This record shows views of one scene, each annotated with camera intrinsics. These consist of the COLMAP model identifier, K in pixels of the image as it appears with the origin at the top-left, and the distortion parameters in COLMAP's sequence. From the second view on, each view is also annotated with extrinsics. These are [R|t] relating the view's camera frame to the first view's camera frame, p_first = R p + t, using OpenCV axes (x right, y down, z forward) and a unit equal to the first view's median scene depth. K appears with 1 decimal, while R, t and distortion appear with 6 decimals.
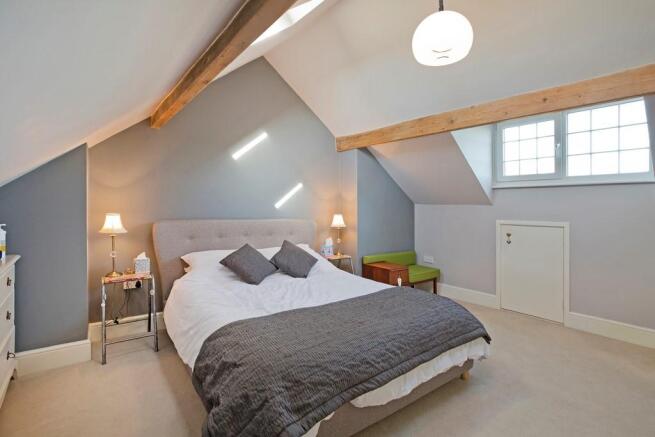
lens RADIAL K [[289.5, 0, 327.5], [0, 289.5, 218.5], [0, 0, 1]] dist [-0.000057, 0.000102]
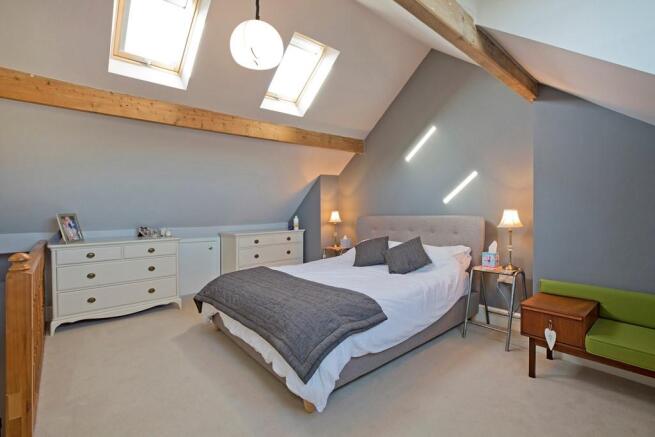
lens RADIAL K [[289.5, 0, 327.5], [0, 289.5, 218.5], [0, 0, 1]] dist [-0.000057, 0.000102]
pose [[0.088243, 0.016588, -0.995961, 0.768610], [-0.004449, 0.999858, 0.016259, -0.001292], [0.996089, 0.002996, 0.088304, 0.586804]]
